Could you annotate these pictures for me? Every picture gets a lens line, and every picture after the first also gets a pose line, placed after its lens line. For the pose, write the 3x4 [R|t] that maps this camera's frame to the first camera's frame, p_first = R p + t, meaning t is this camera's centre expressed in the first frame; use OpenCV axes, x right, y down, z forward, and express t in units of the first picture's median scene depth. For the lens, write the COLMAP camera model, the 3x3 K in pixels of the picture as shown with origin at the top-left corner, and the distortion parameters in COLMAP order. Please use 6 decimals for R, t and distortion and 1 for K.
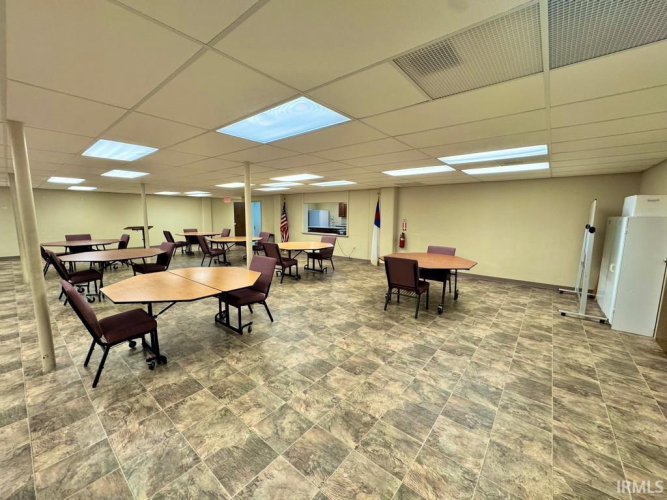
lens RADIAL K [[266.1, 0, 328.5], [0, 266.1, 255.9], [0, 0, 1]] dist [-0.001858, -0.000085]
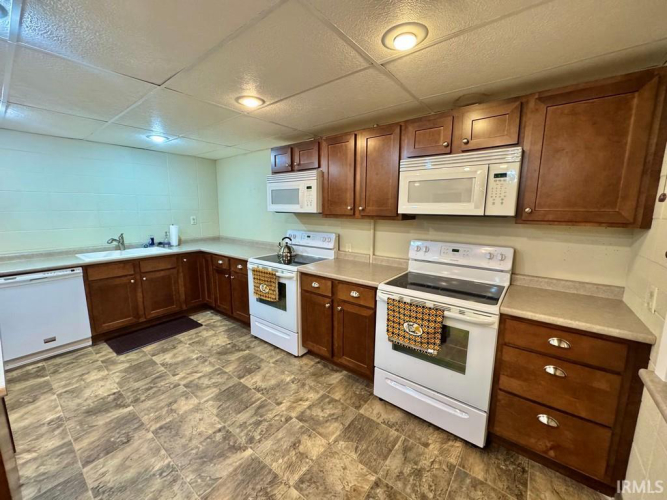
lens RADIAL K [[266.1, 0, 335.0], [0, 266.1, 249.2], [0, 0, 1]] dist [-0.001858, -0.000085]
pose [[-0.039480, -0.165226, 0.985465, -0.276628], [0.148199, 0.974358, 0.169301, -0.036847], [-0.988169, 0.152730, -0.013982, 0.231510]]
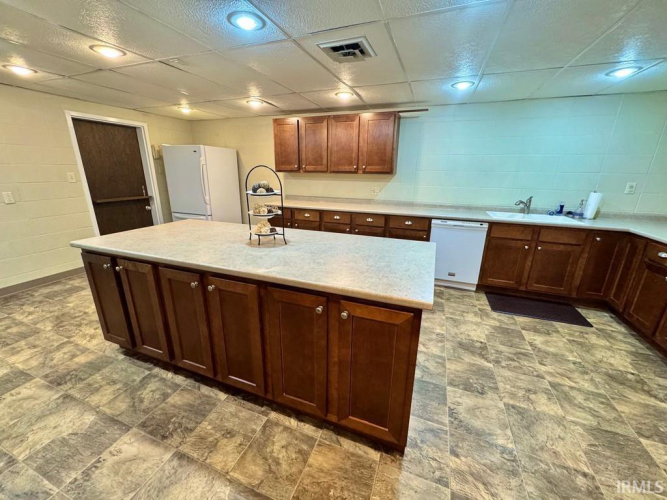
lens RADIAL K [[266.1, 0, 335.7], [0, 266.1, 252.0], [0, 0, 1]] dist [-0.001858, -0.000085]
pose [[0.943386, -0.092441, 0.318556, -0.213608], [0.043450, 0.986545, 0.157609, -0.021380], [-0.328839, -0.134845, 0.934709, 0.371843]]
